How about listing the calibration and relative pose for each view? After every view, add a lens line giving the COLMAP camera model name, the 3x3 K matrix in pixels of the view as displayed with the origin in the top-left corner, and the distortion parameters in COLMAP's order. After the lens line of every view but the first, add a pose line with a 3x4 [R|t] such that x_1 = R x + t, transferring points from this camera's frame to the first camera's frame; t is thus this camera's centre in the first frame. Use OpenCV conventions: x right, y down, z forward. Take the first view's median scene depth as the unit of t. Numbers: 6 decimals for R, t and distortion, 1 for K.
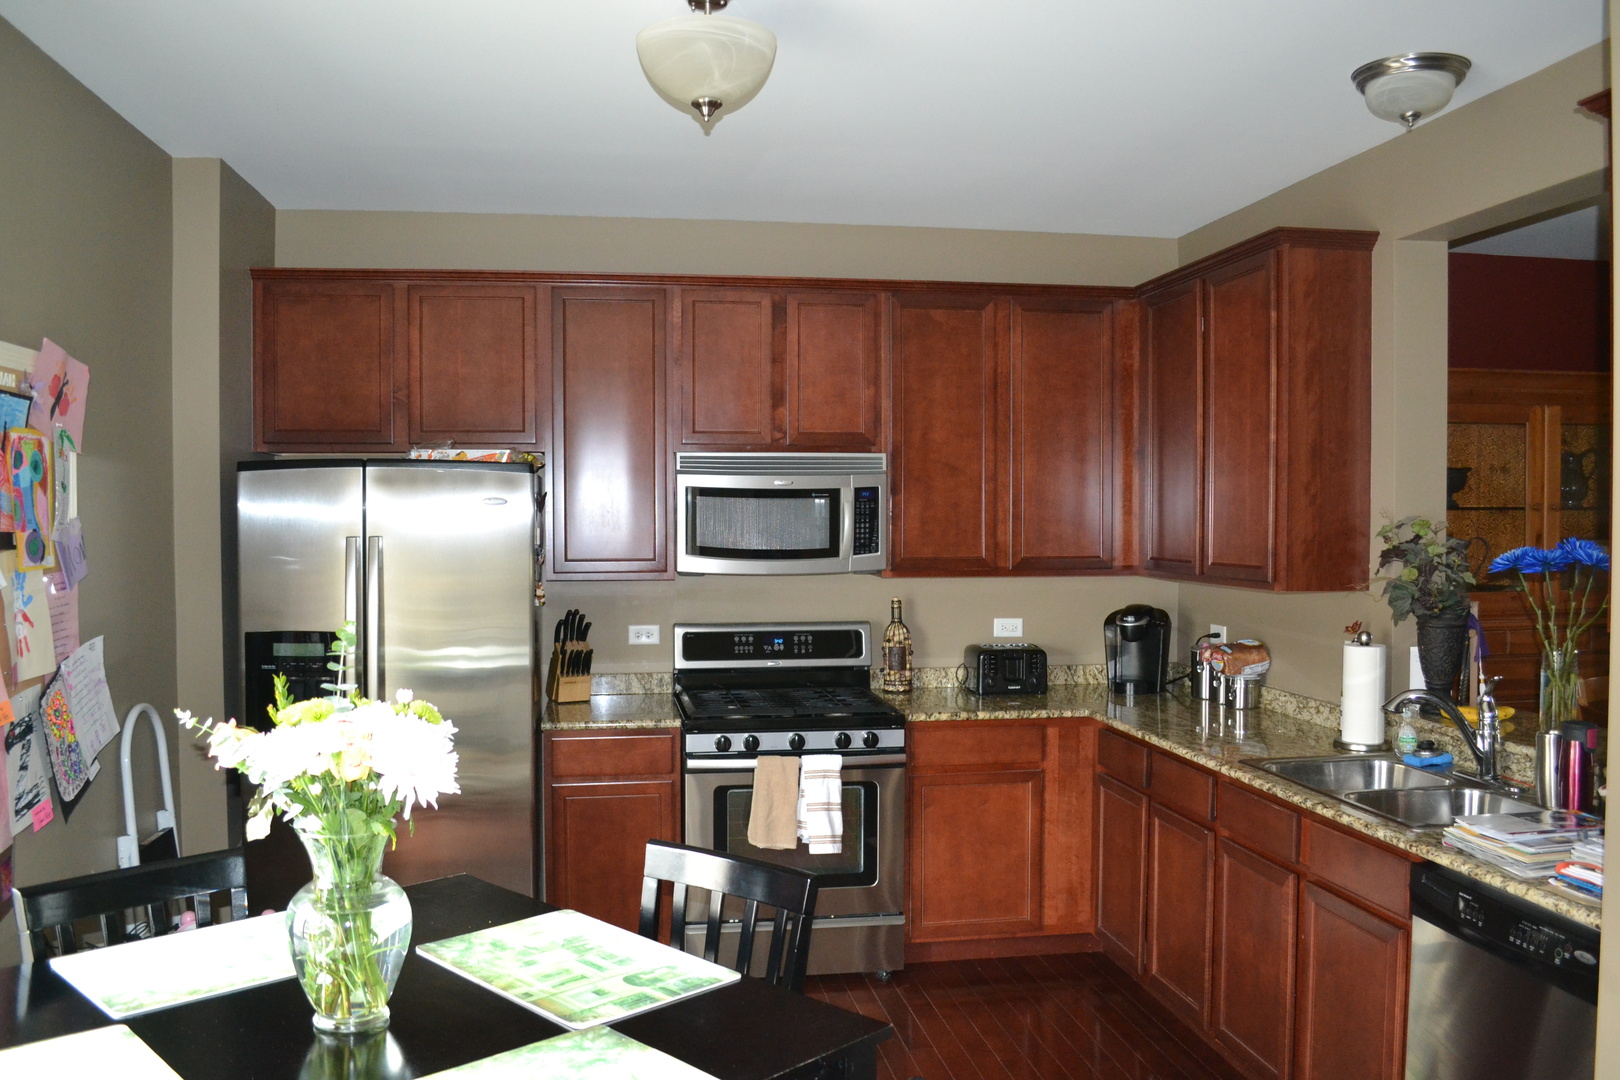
lens RADIAL K [[1301.9, 0, 810.0], [0, 1301.9, 540.0], [0, 0, 1]] dist [-0.096515, 0.028348]
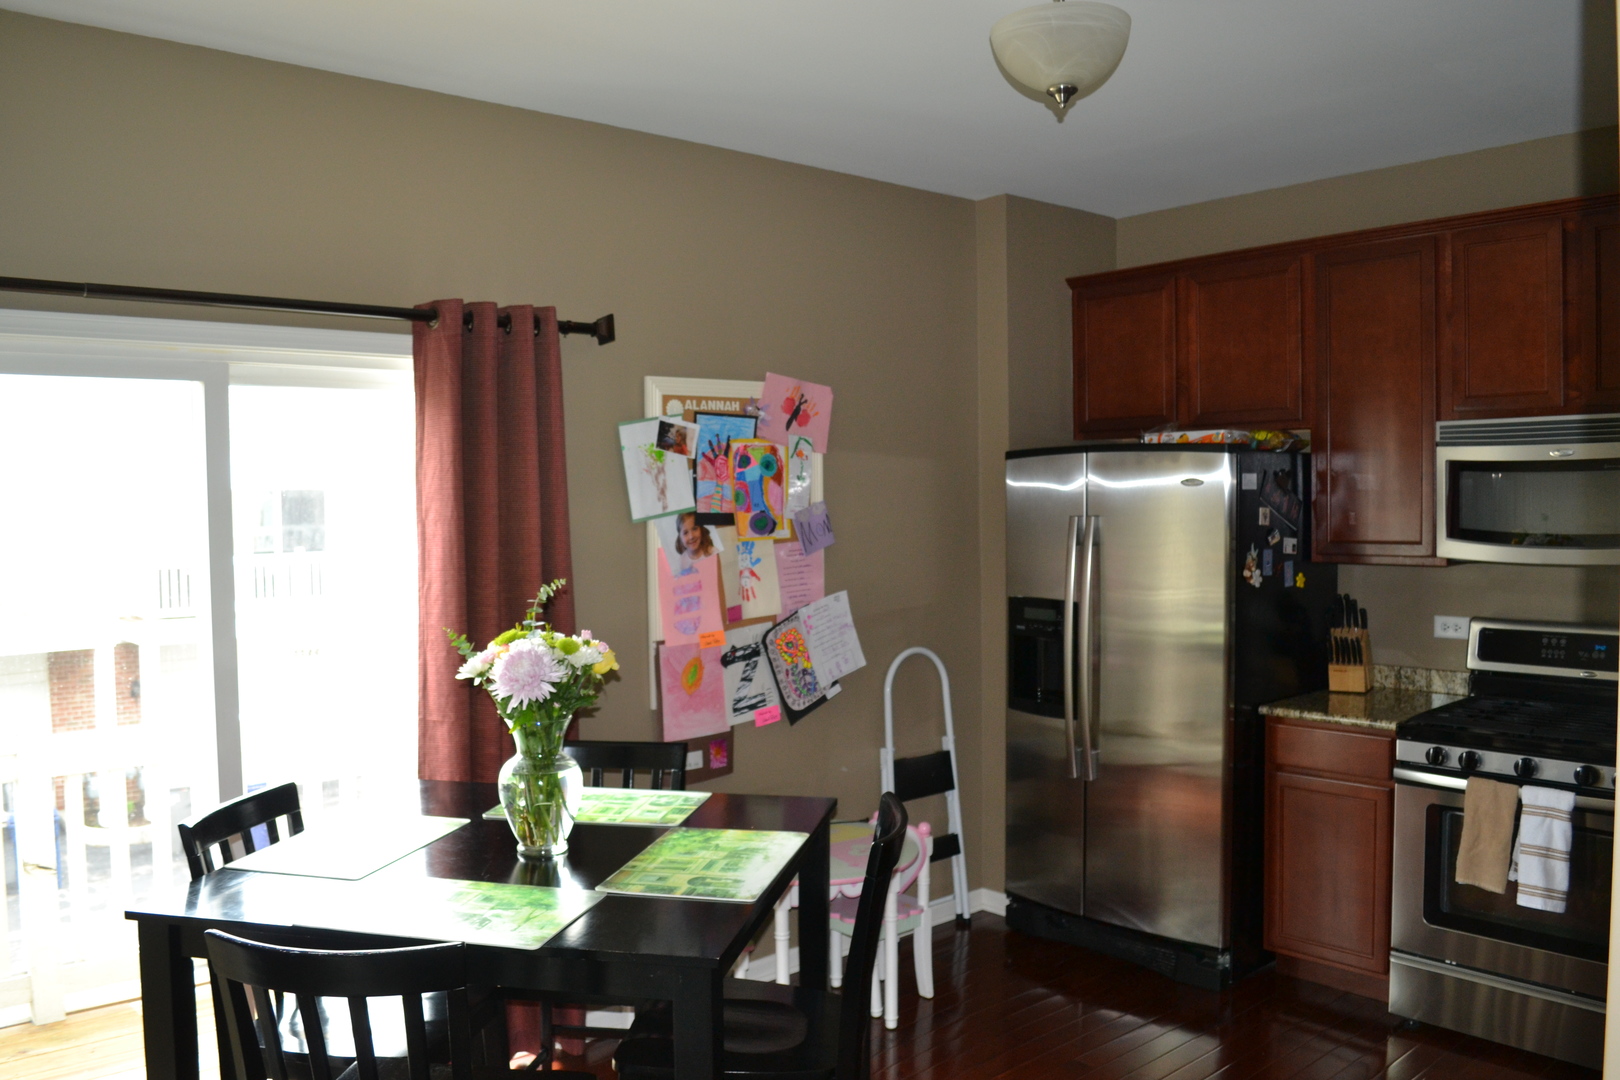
lens RADIAL K [[1301.9, 0, 810.0], [0, 1301.9, 540.0], [0, 0, 1]] dist [-0.096515, 0.028348]
pose [[0.525285, 0.022008, -0.850642, 0.454188], [-0.002978, 0.999707, 0.024026, -0.007715], [0.850921, -0.010088, 0.525196, 0.204256]]
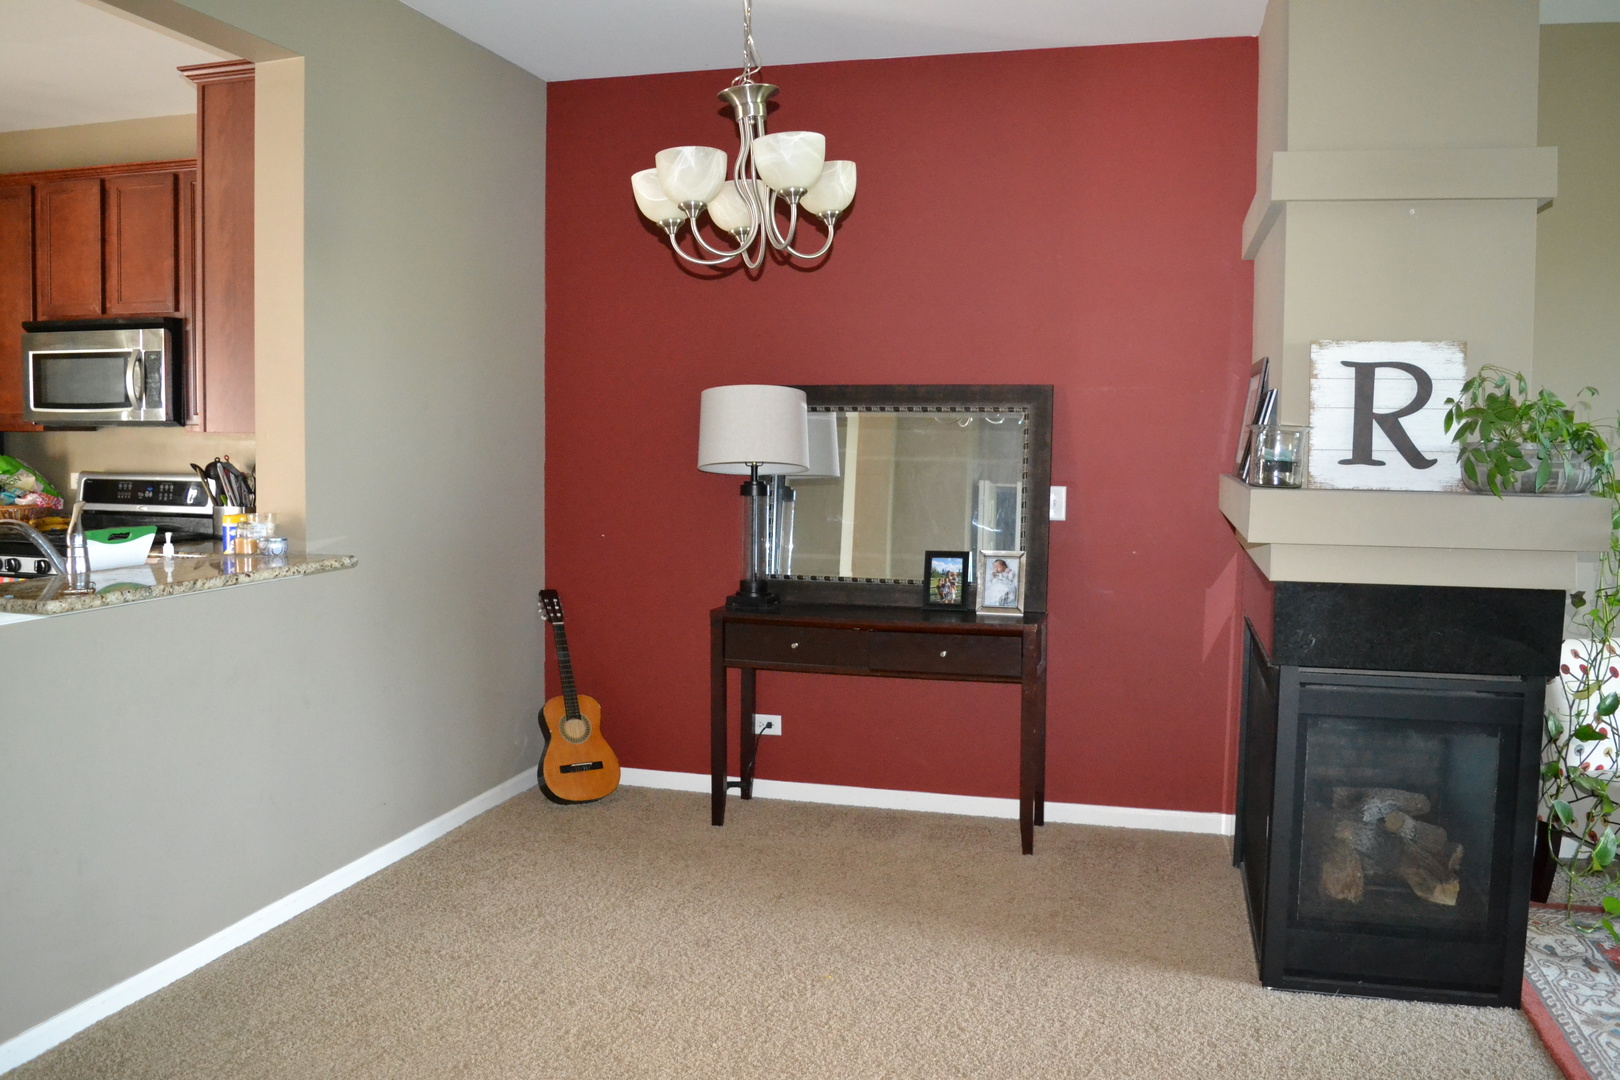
lens RADIAL K [[1301.9, 0, 810.0], [0, 1301.9, 540.0], [0, 0, 1]] dist [-0.096515, 0.028348]
pose [[0.911494, 0.044322, -0.408918, 1.144769], [-0.024322, 0.998246, 0.053983, 0.056736], [0.410593, -0.039260, 0.910973, 0.258636]]
